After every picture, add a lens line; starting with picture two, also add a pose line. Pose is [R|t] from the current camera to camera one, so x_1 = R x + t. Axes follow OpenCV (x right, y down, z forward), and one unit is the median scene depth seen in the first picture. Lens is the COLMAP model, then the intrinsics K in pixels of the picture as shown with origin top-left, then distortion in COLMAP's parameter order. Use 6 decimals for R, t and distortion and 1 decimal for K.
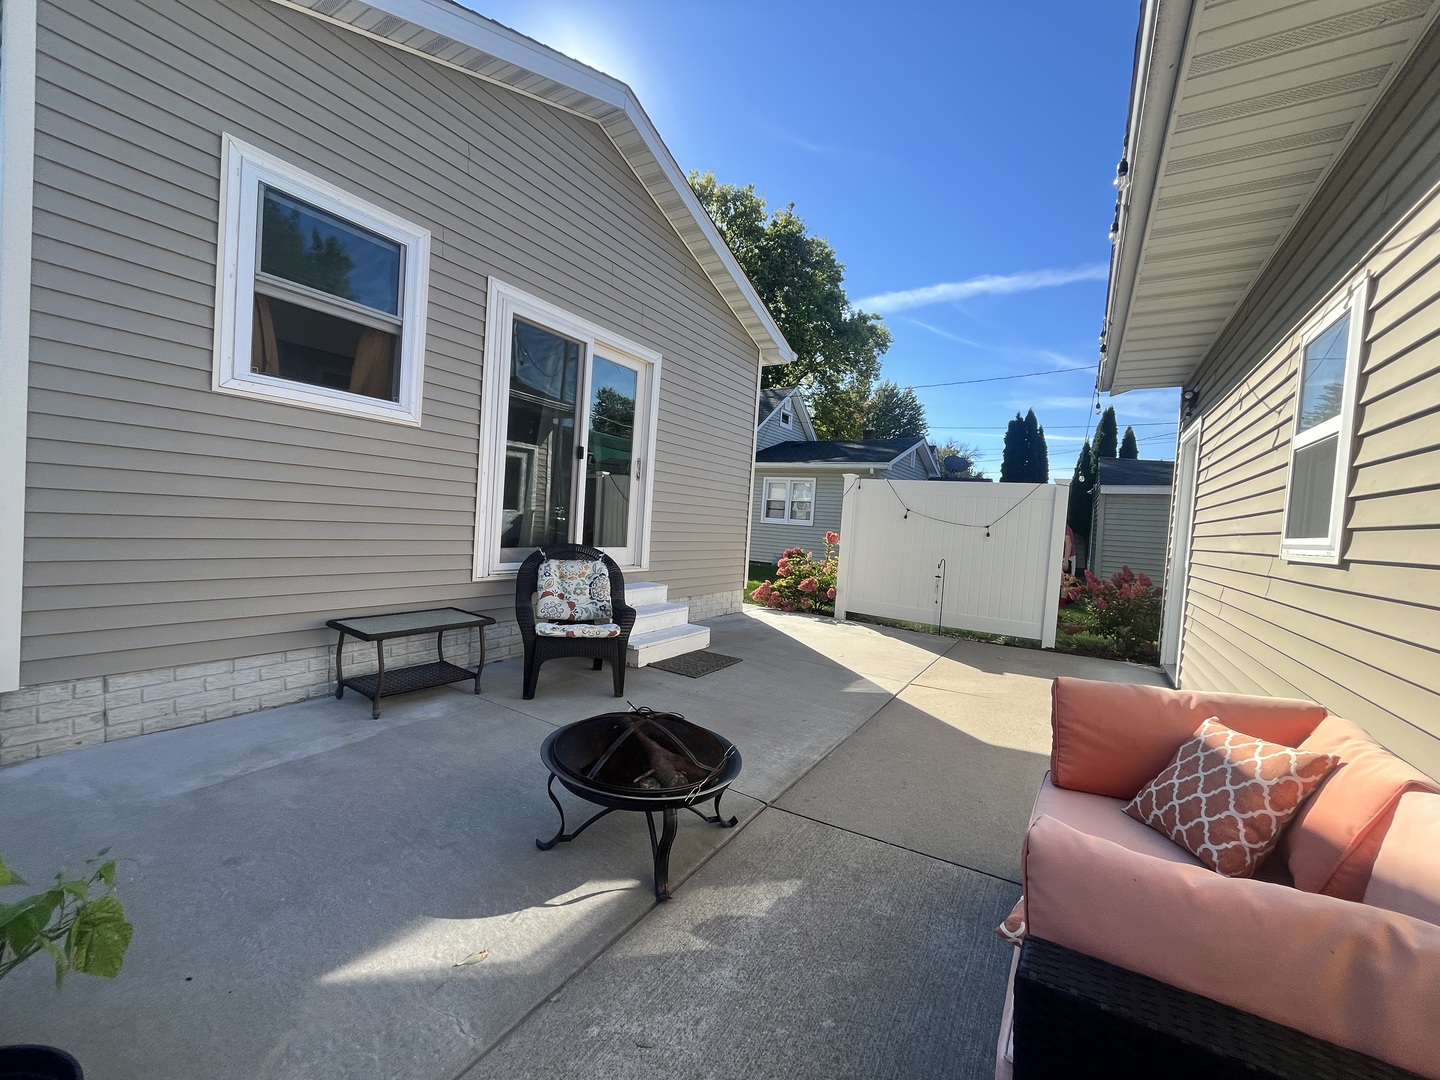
lens RADIAL K [[580.6, 0, 720.0], [0, 580.6, 540.0], [0, 0, 1]] dist [-0.002083, -0.000283]
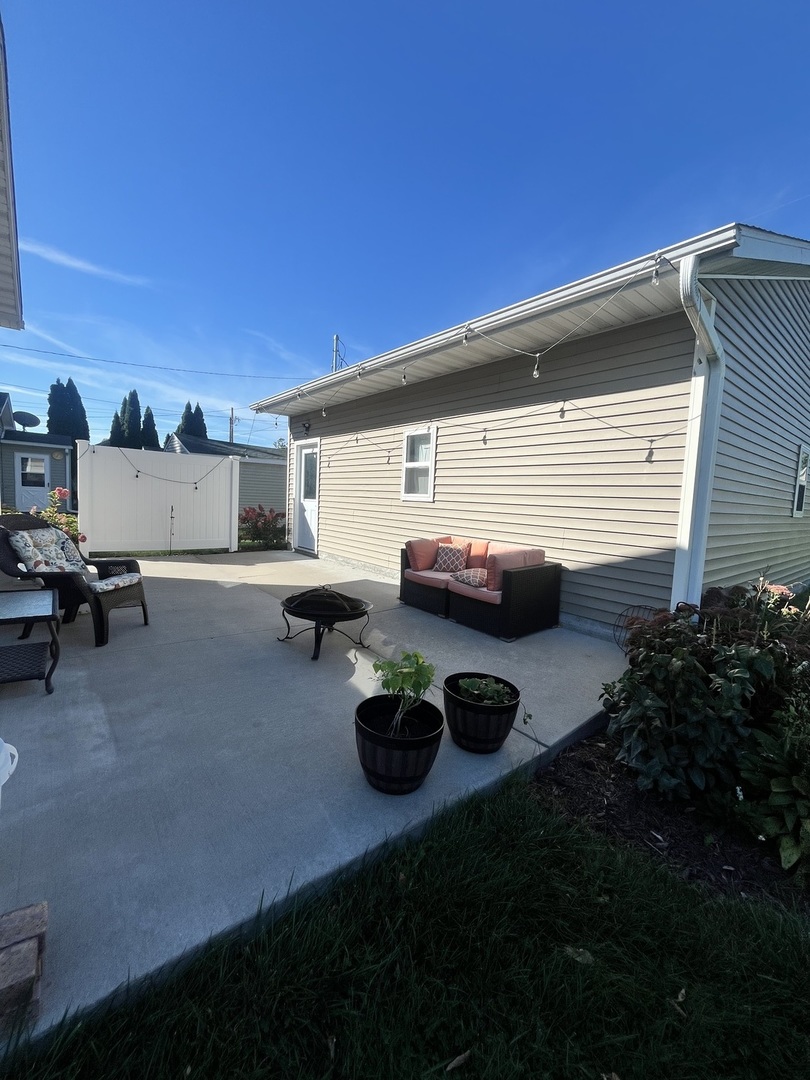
lens RADIAL K [[435.4, 0, 405.0], [0, 435.4, 540.0], [0, 0, 1]] dist [-0.002083, -0.000283]
pose [[0.318325, -0.137157, 0.938007, -1.110177], [0.007914, 0.989828, 0.142049, -0.075007], [-0.947949, -0.037794, 0.316172, 0.155666]]
